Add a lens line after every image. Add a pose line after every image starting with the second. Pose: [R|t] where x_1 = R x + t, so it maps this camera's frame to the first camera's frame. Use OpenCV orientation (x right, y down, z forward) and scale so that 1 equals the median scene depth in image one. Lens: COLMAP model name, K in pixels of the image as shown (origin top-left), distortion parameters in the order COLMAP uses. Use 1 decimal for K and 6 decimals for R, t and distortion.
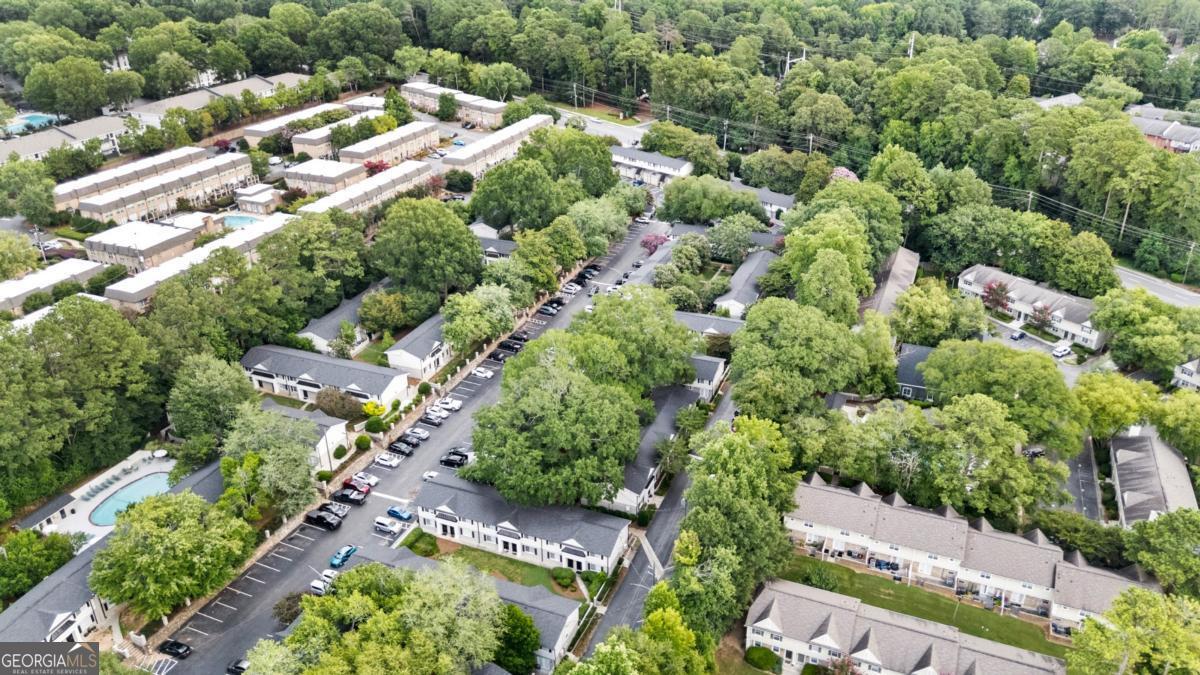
lens RADIAL K [[880.5, 0, 600.0], [0, 880.5, 337.5], [0, 0, 1]] dist [0.005945, 0.000665]
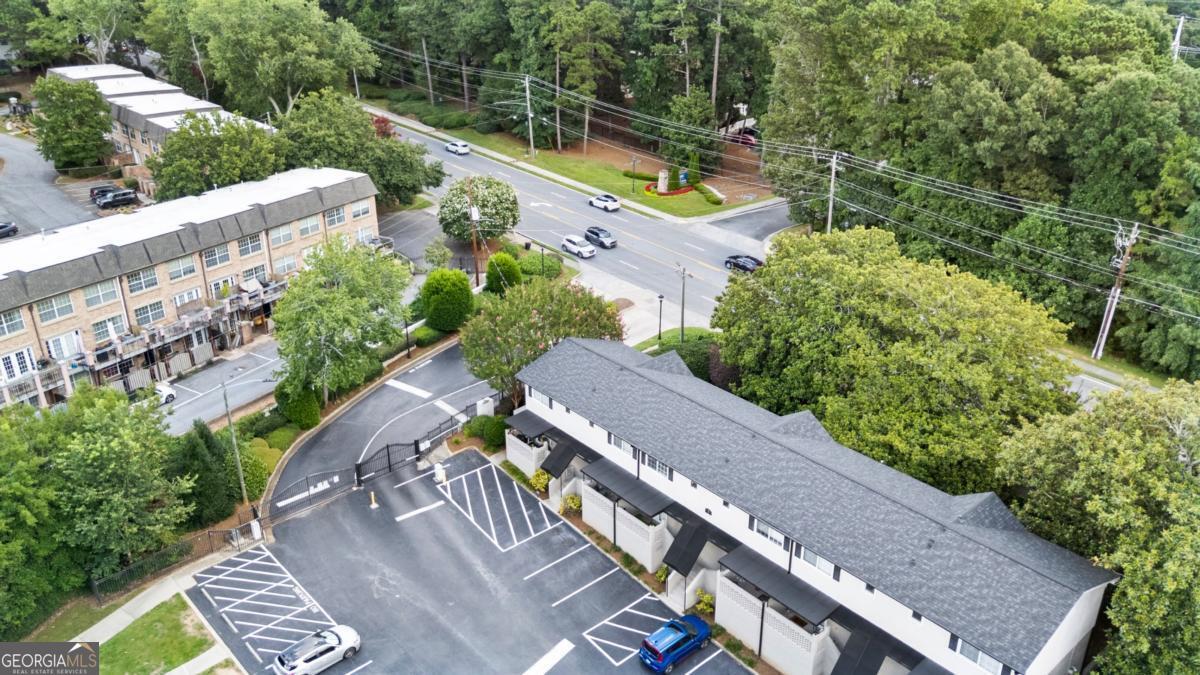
lens RADIAL K [[880.5, 0, 600.0], [0, 880.5, 337.5], [0, 0, 1]] dist [0.005945, 0.000665]
pose [[0.994020, 0.055886, -0.093815, 0.034184], [-0.060867, 0.996837, -0.051101, -0.180275], [0.090662, 0.056505, 0.994277, 0.696319]]
